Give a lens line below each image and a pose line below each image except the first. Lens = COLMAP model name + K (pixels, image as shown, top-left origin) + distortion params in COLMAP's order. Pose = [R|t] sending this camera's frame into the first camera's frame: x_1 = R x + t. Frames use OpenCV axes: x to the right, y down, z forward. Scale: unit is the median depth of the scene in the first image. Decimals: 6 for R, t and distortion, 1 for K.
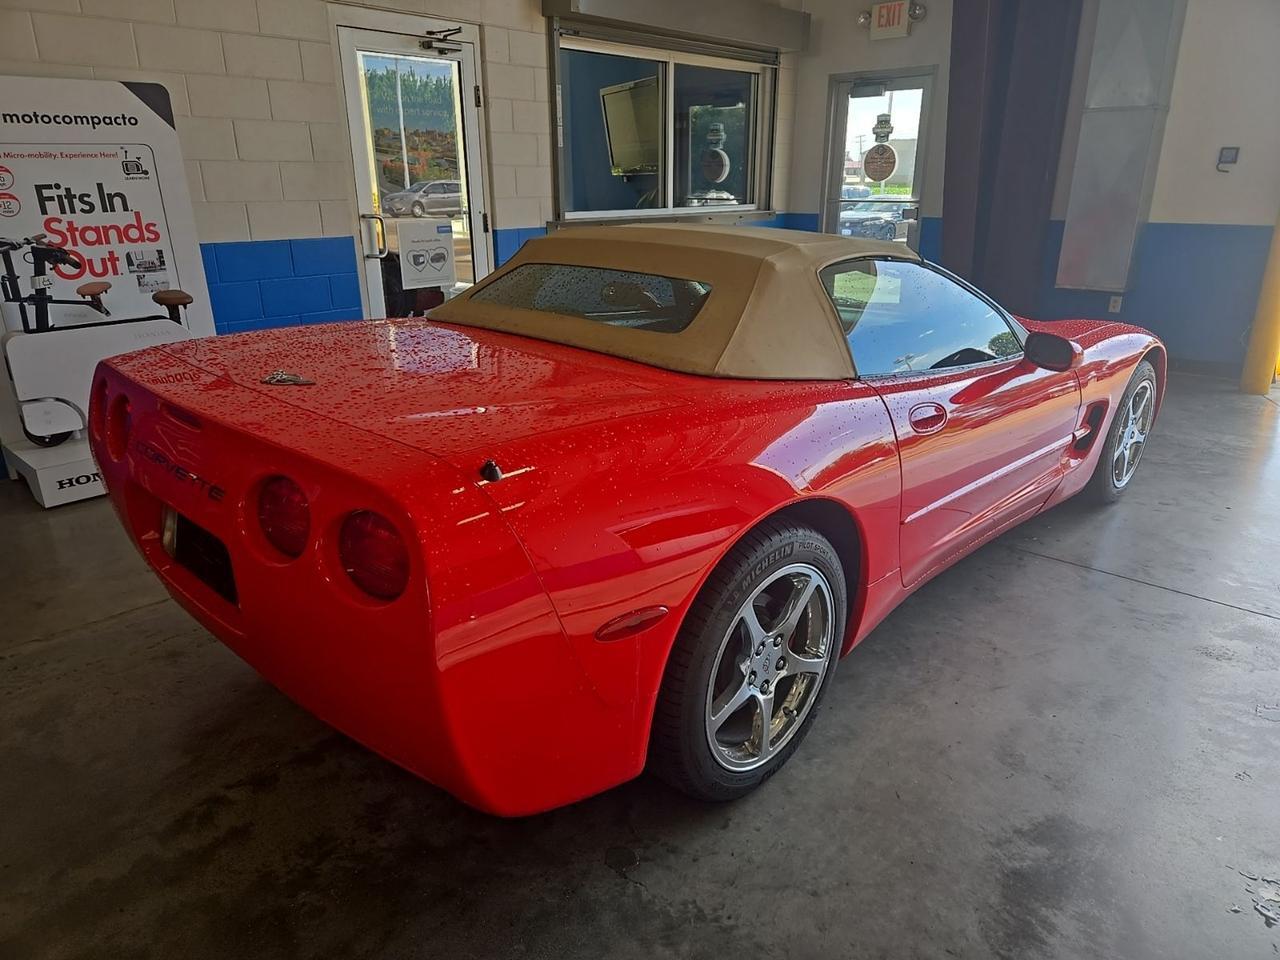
lens RADIAL K [[873.4, 0, 636.6], [0, 873.4, 490.3], [0, 0, 1]] dist [0.020014, -0.017892]
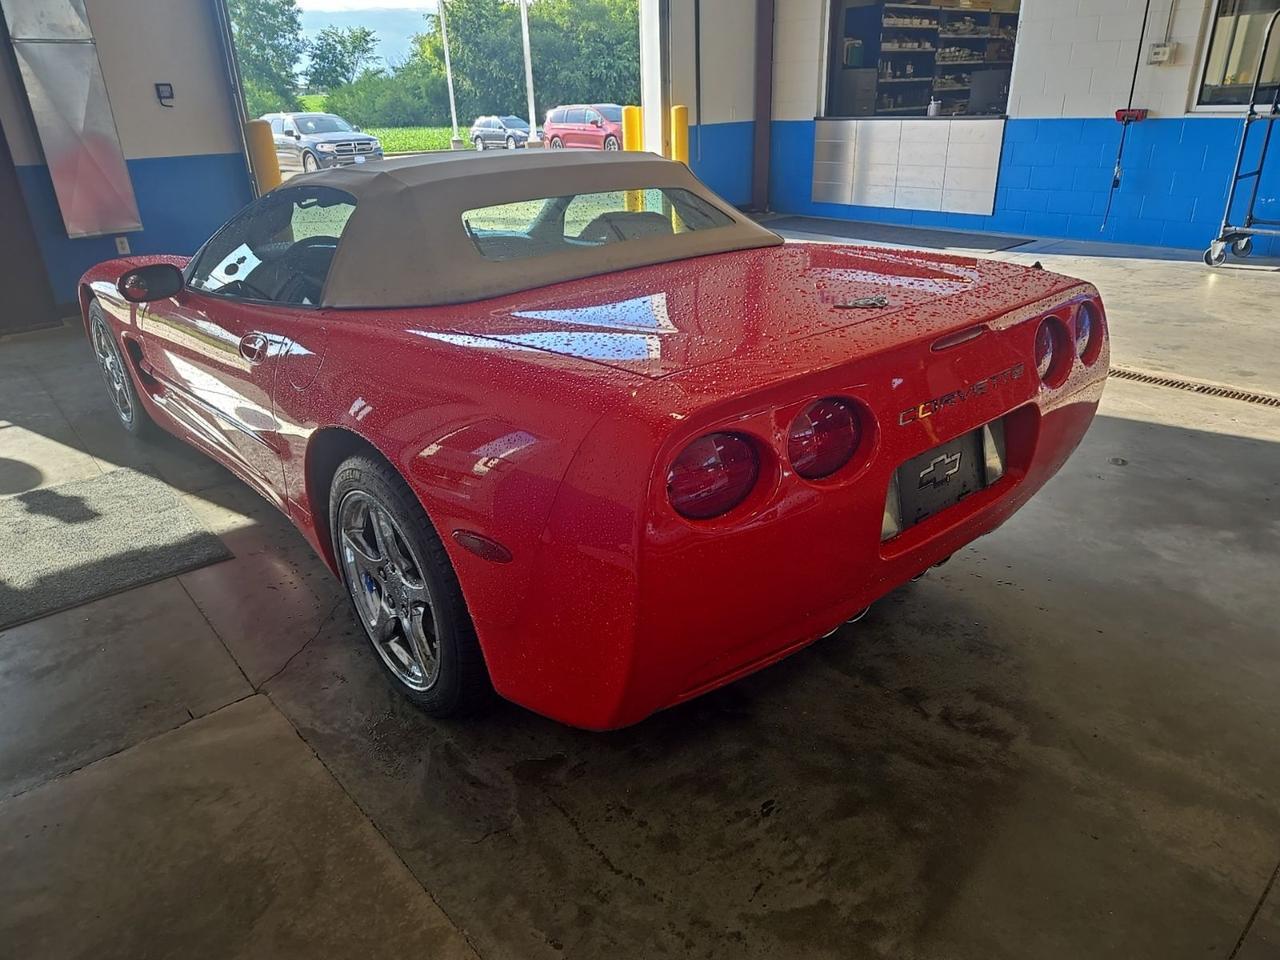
lens RADIAL K [[873.4, 0, 668.6], [0, 873.4, 486.0], [0, 0, 1]] dist [0.020014, -0.017892]
pose [[0.051356, -0.400046, 0.915055, -0.451651], [0.353919, 0.864088, 0.357901, -0.122988], [-0.933865, 0.305474, 0.185960, 0.352807]]
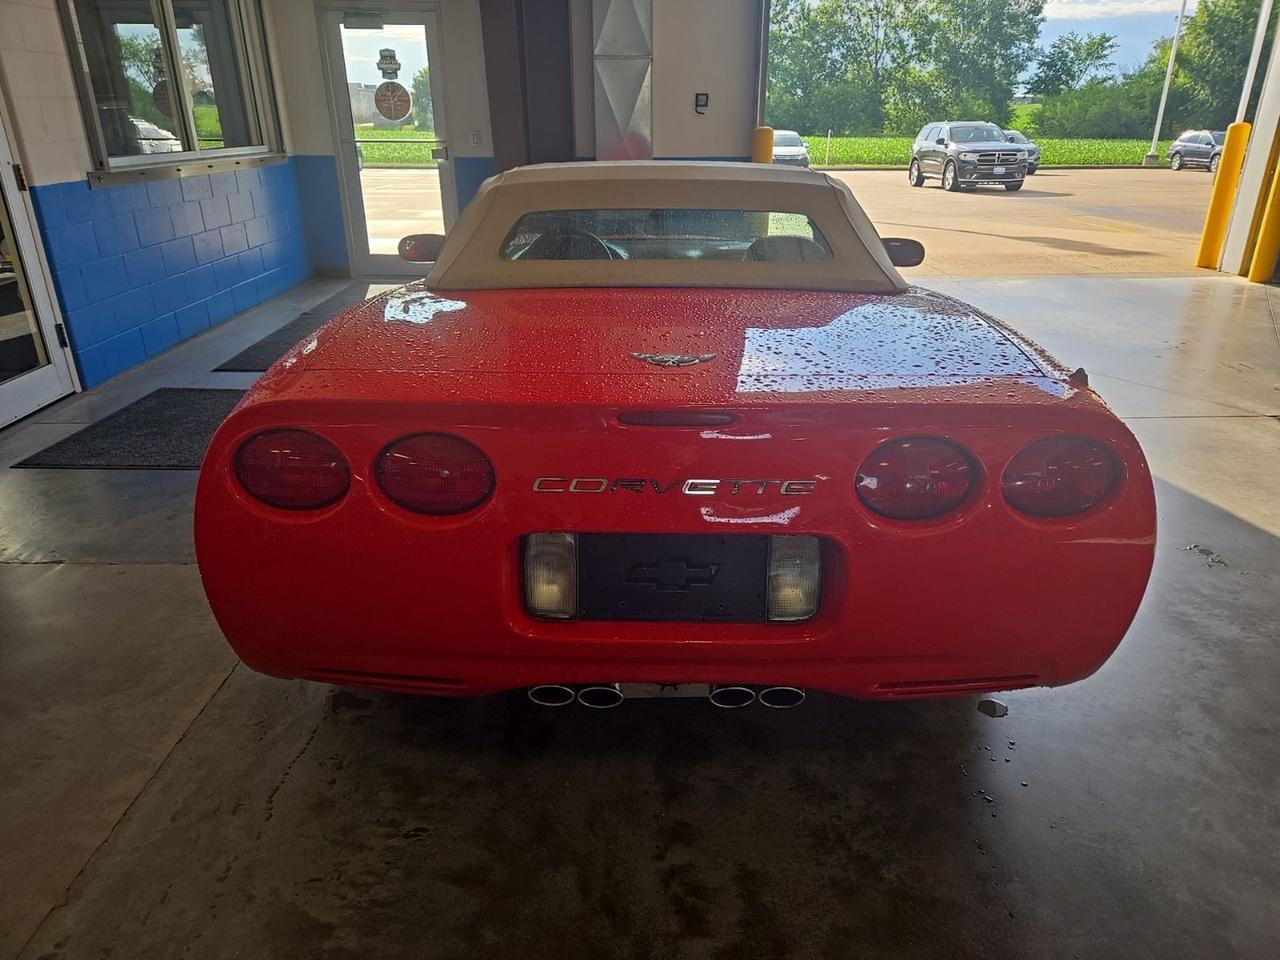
lens RADIAL K [[873.4, 0, 635.7], [0, 873.4, 492.7], [0, 0, 1]] dist [0.020014, -0.017892]
pose [[0.717103, -0.271567, 0.641884, -0.322773], [0.231816, 0.961467, 0.147795, -0.043744], [-0.657286, 0.042815, 0.752424, 0.130173]]
